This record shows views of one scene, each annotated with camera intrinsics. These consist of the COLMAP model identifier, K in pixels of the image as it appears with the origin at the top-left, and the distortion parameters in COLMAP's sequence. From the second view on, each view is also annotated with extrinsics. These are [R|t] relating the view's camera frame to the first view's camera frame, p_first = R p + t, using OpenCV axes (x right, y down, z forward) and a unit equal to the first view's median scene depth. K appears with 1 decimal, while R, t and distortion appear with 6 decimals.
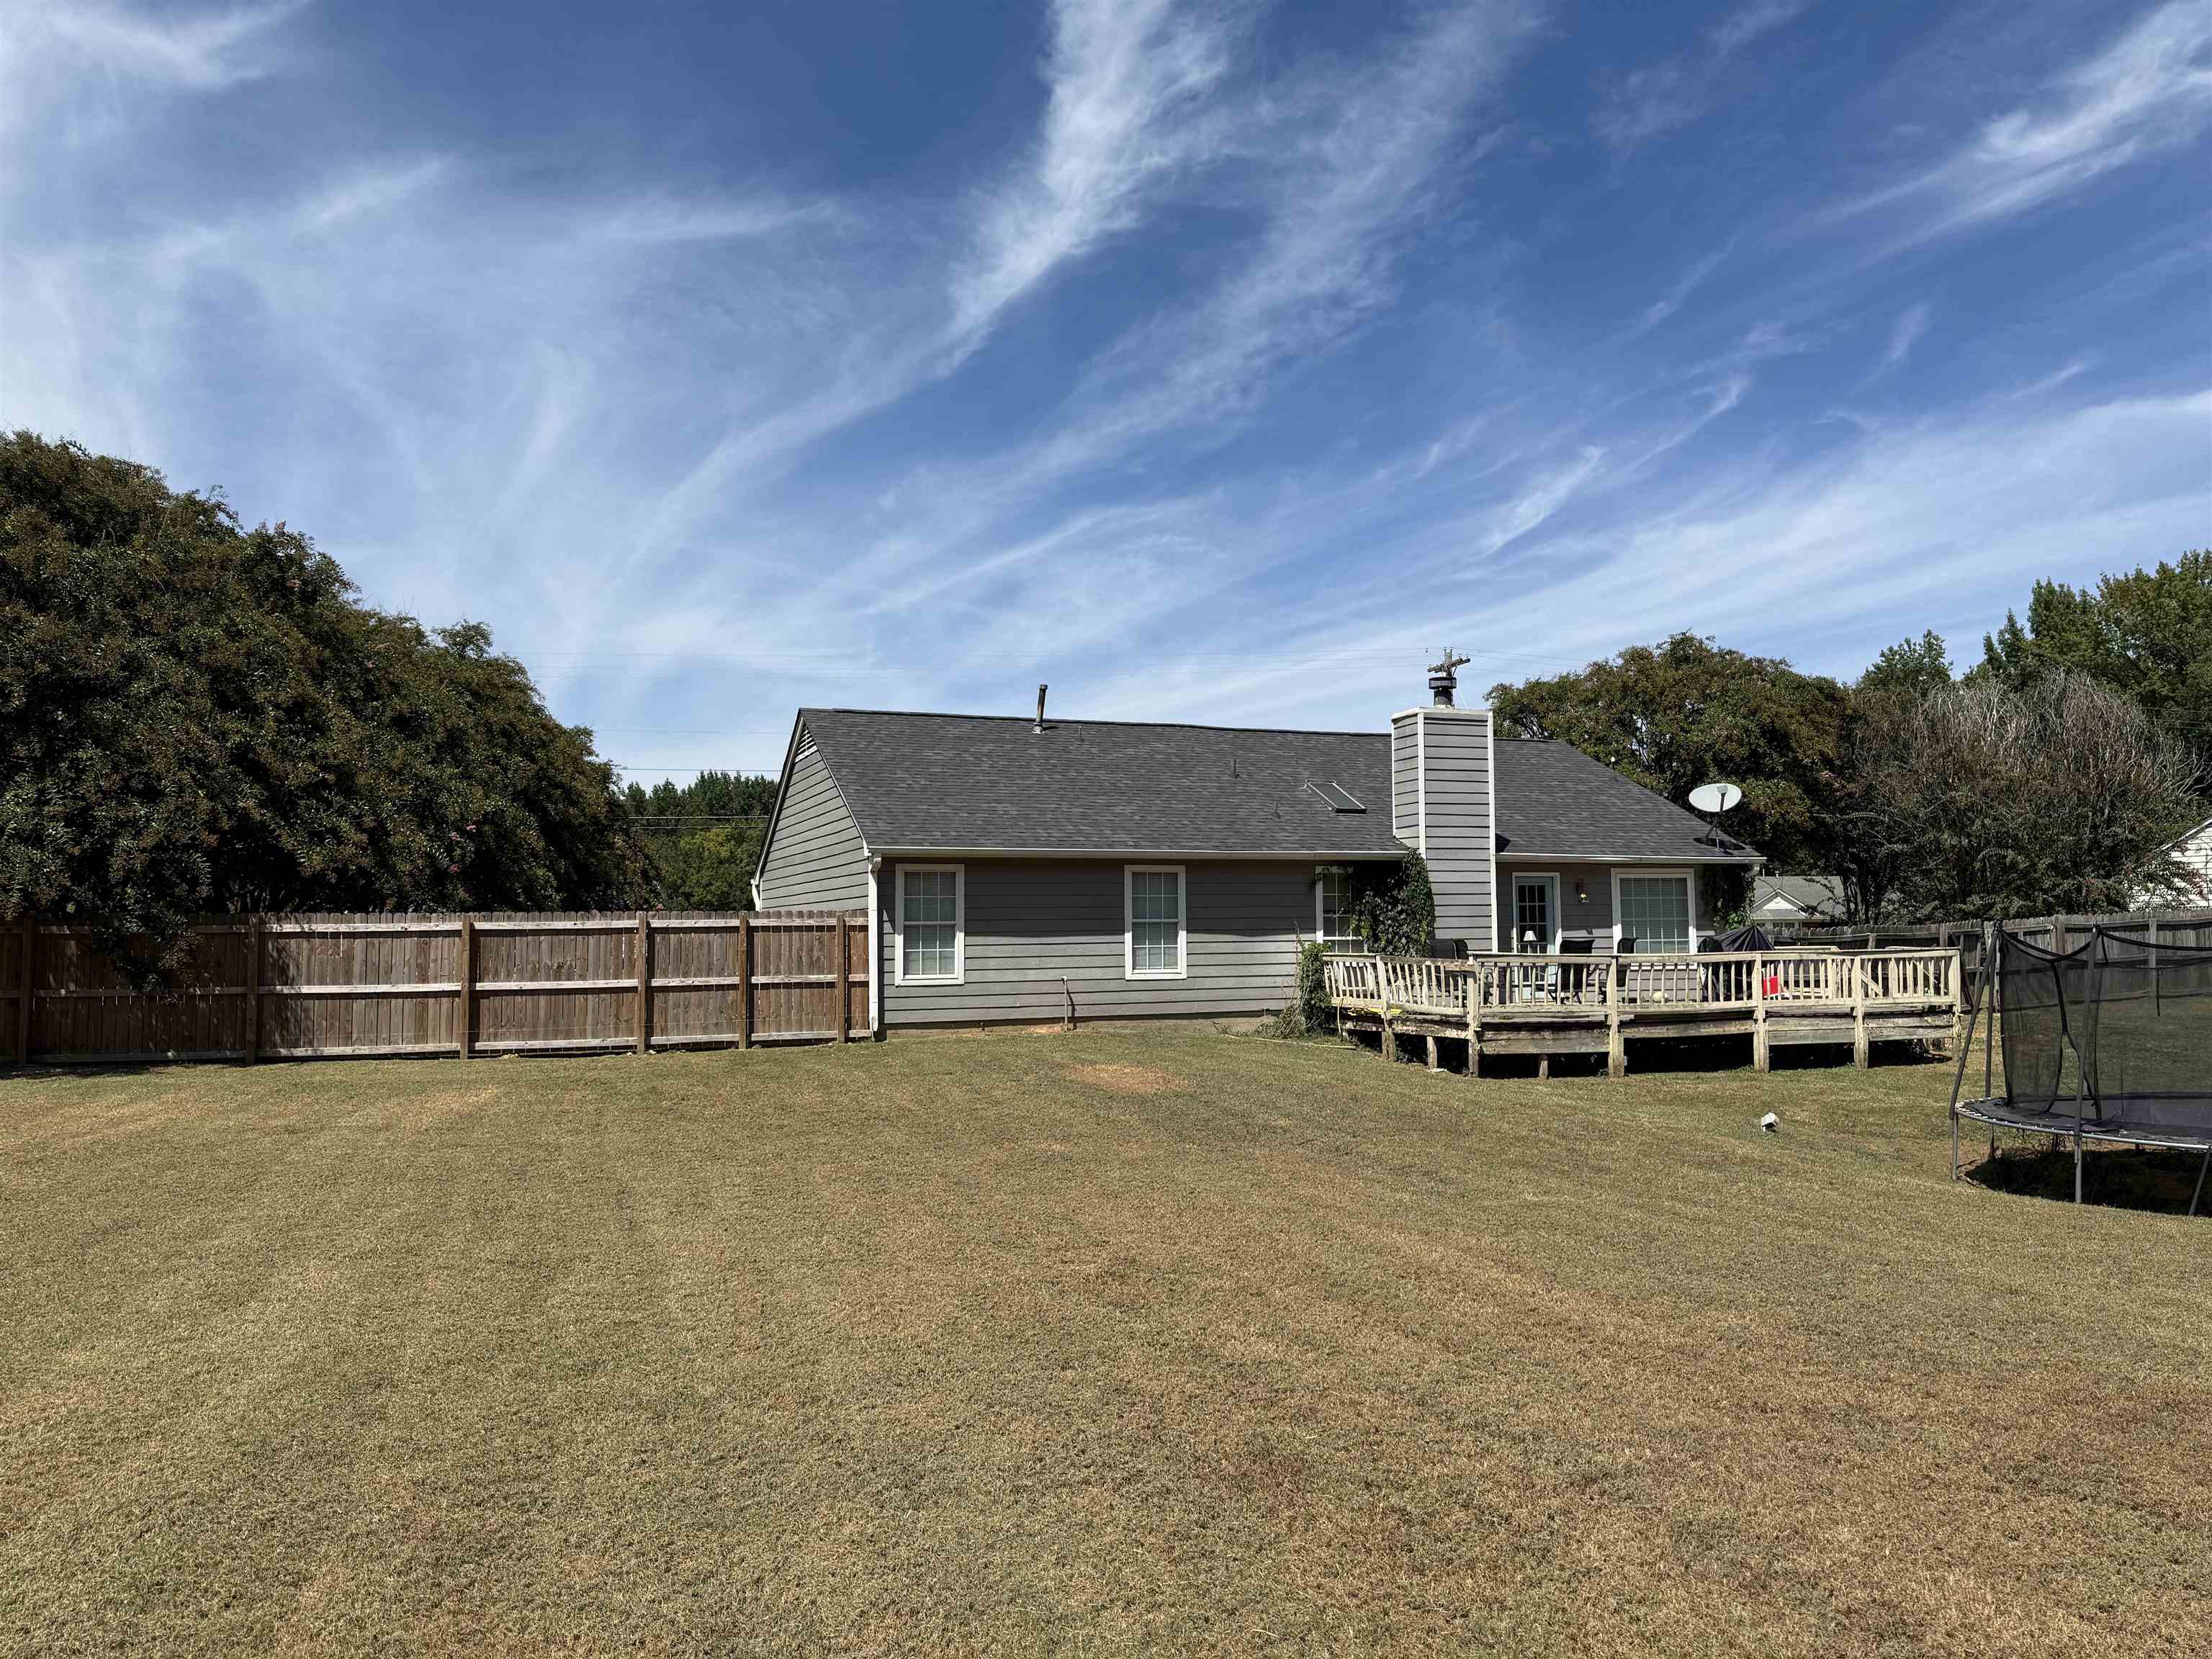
lens RADIAL K [[1542.7, 0, 1045.5], [0, 1542.7, 826.6], [0, 0, 1]] dist [0.175087, -0.251841]
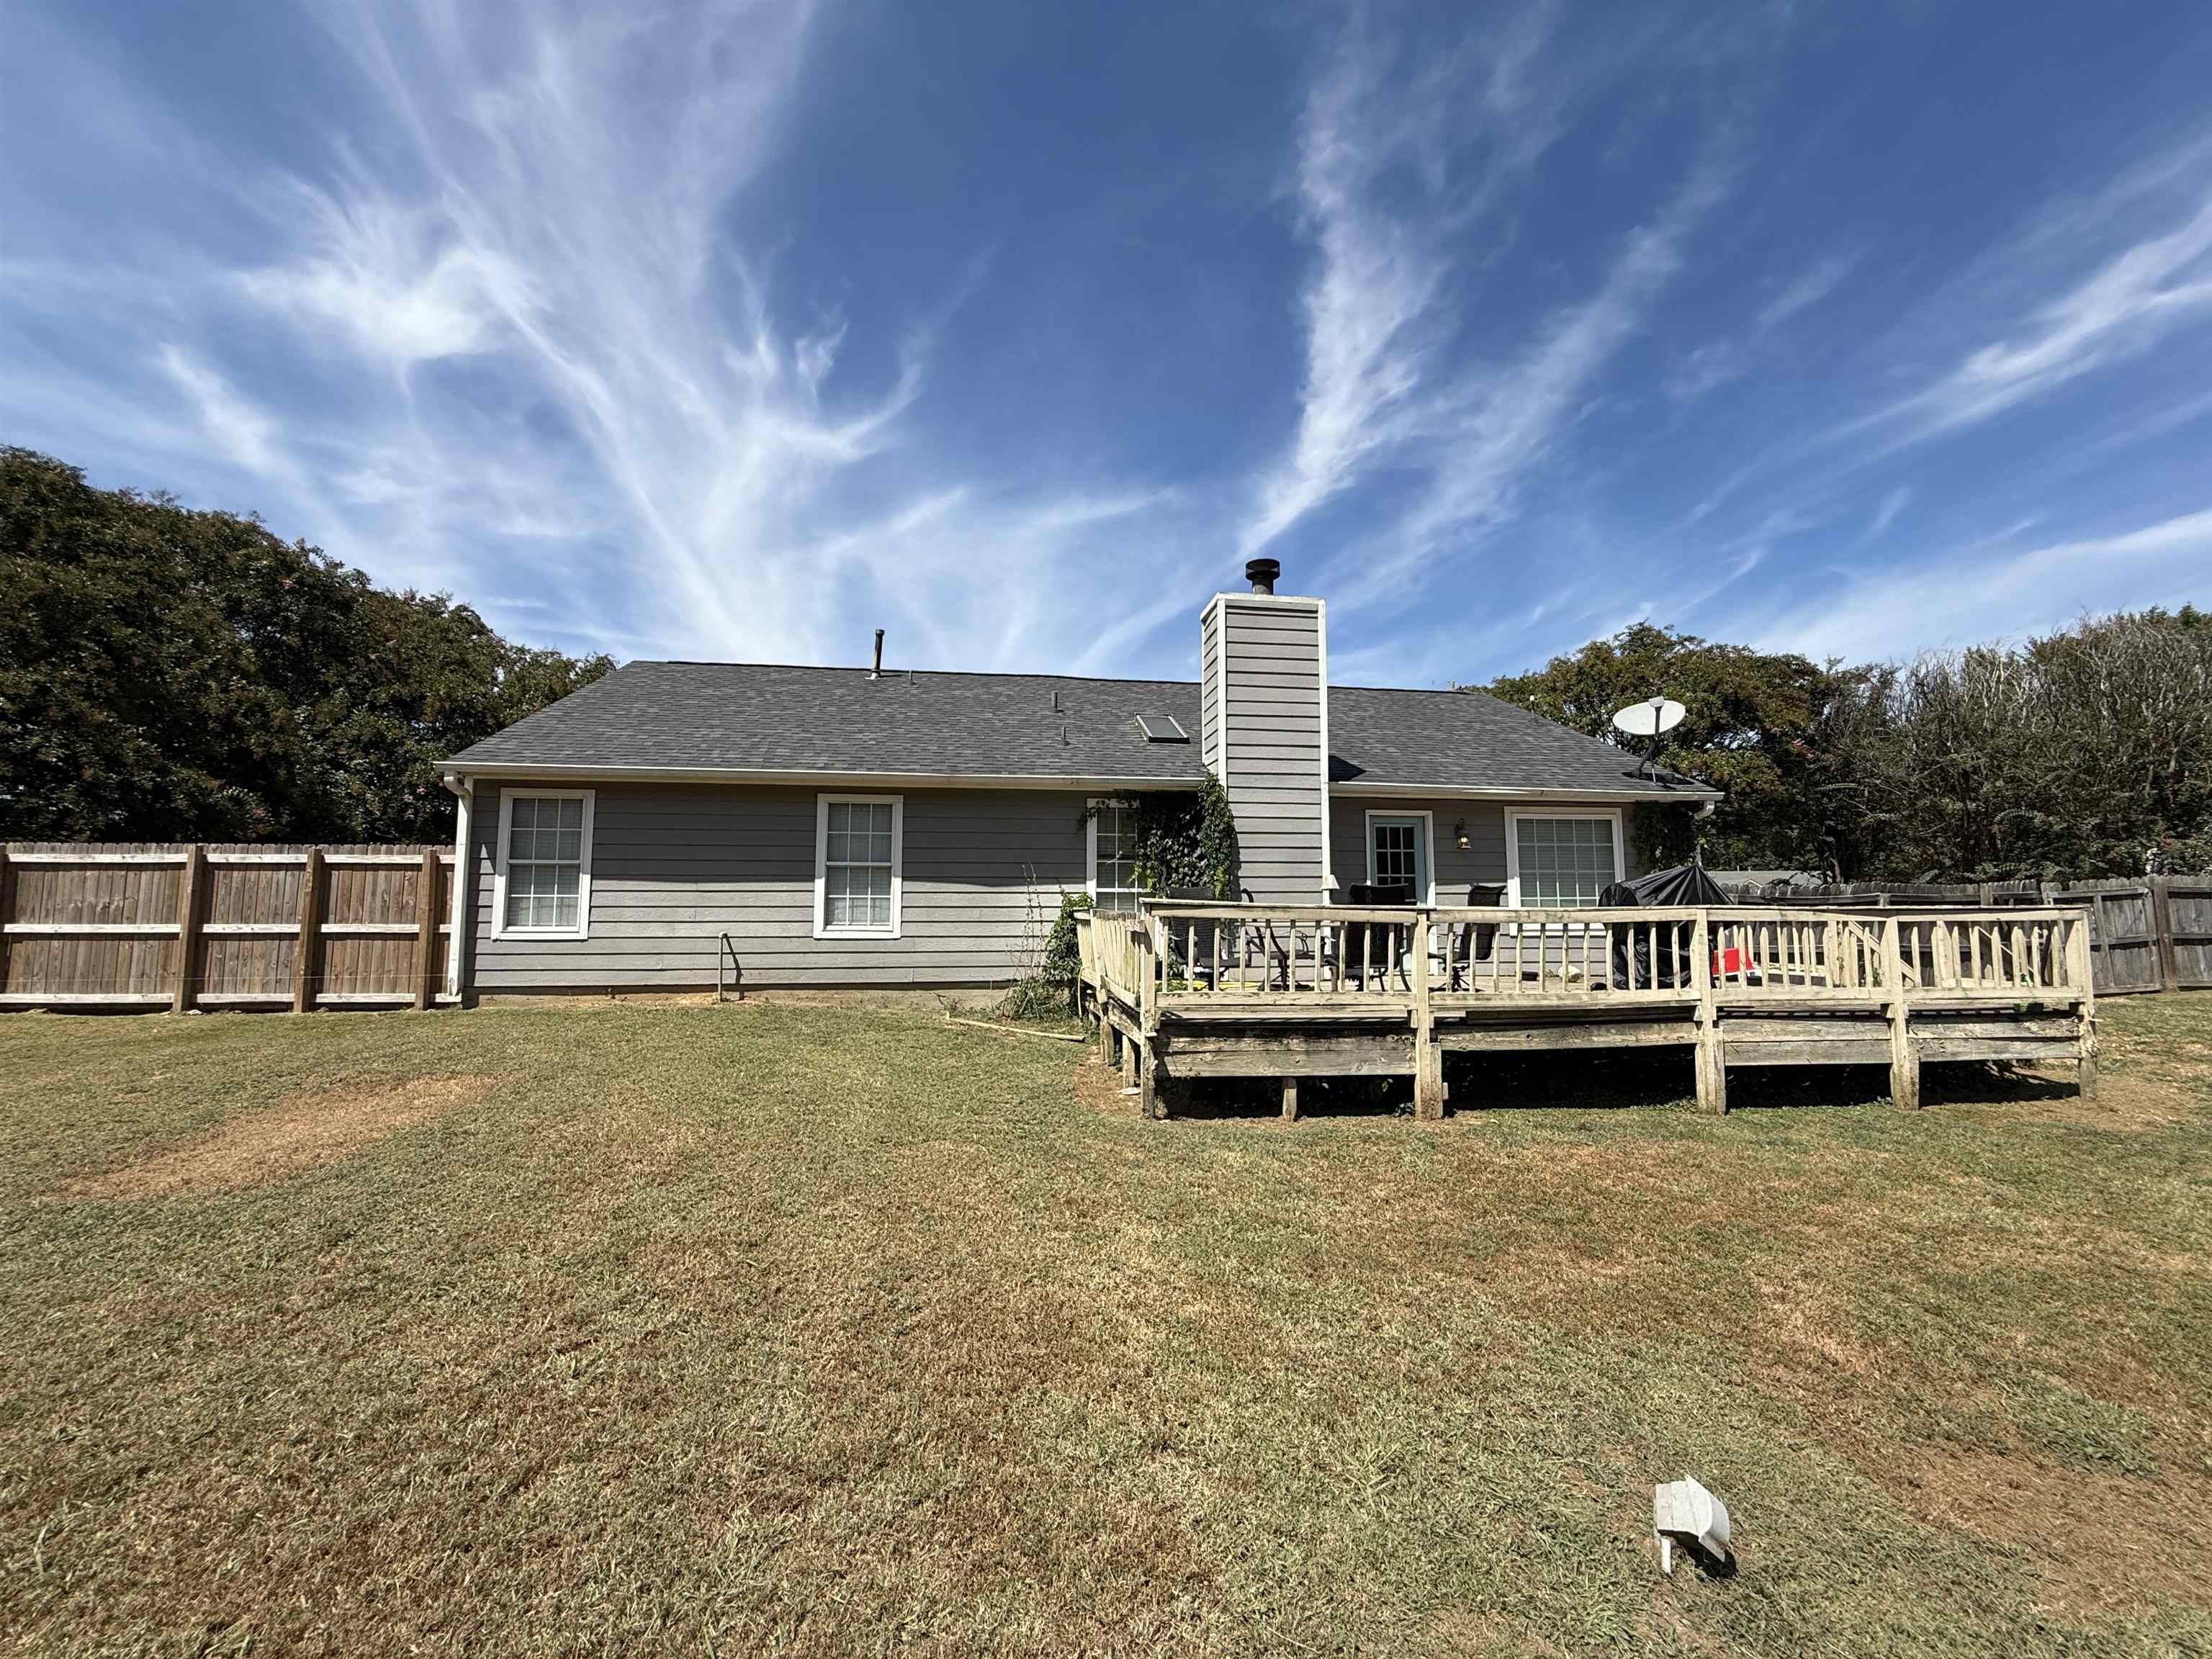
lens RADIAL K [[891.7, 0, 1051.6], [0, 891.7, 810.0], [0, 0, 1]] dist [0.002758, 0.000434]
pose [[0.973286, -0.012688, -0.229244, 0.276436], [0.003013, 0.999092, -0.042507, 0.053704], [0.229575, 0.040681, 0.972440, 0.586297]]
